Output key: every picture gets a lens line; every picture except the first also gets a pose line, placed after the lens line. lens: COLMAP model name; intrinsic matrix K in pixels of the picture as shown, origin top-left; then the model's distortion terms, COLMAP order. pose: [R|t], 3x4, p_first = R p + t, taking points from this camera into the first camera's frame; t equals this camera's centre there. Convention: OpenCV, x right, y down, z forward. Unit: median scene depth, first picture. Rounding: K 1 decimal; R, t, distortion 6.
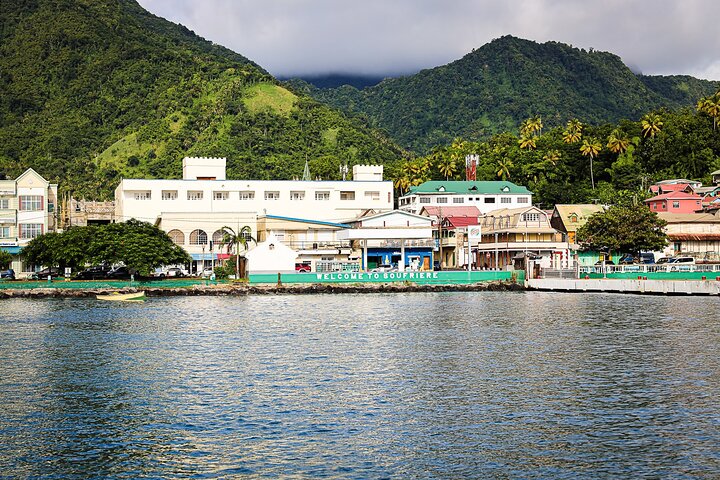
lens RADIAL K [[1328.8, 0, 360.0], [0, 1328.8, 240.0], [0, 0, 1]] dist [0.262952, -0.212755]
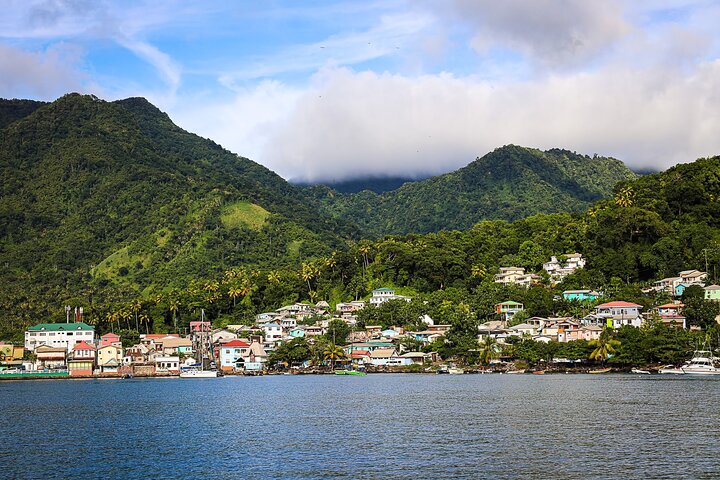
lens RADIAL K [[1328.8, 0, 360.0], [0, 1328.8, 240.0], [0, 0, 1]] dist [0.262952, -0.212755]
pose [[0.998336, -0.008843, -0.056978, 0.209912], [0.004905, 0.997613, -0.068884, -0.009773], [0.057451, 0.068490, 0.995996, -0.308046]]
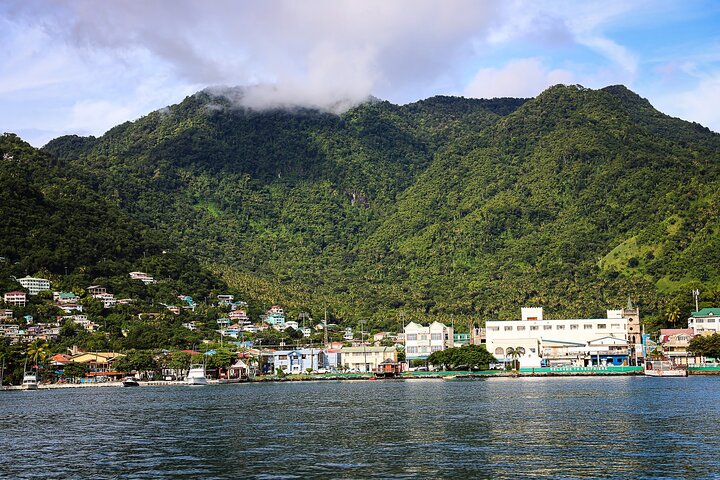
lens RADIAL K [[1328.8, 0, 360.0], [0, 1328.8, 240.0], [0, 0, 1]] dist [0.262952, -0.212755]
pose [[0.922656, -0.045946, -0.382877, 0.095606], [0.020040, 0.997248, -0.071378, -0.006148], [0.385102, 0.058185, 0.921038, -0.212237]]
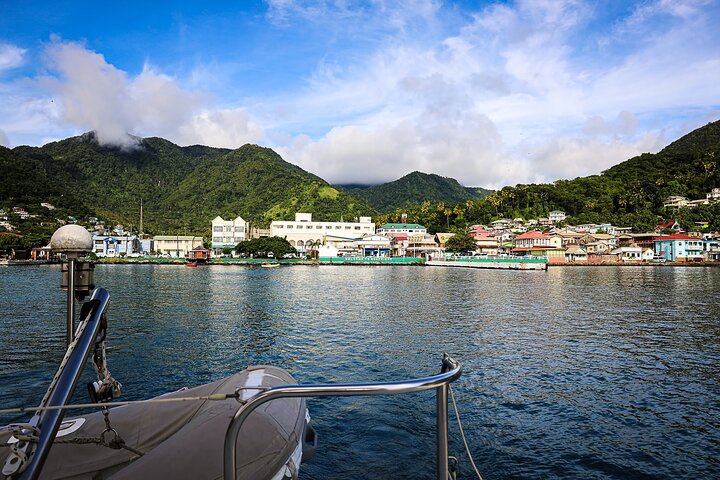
lens RADIAL K [[494.1, 0, 355.6], [0, 494.1, 240.5], [0, 0, 1]] dist [-0.112360, 0.097313]
pose [[0.999810, 0.016249, -0.010772, -0.000467], [-0.016354, 0.999819, -0.009705, 0.000081], [0.010613, 0.009879, 0.999895, 0.005905]]
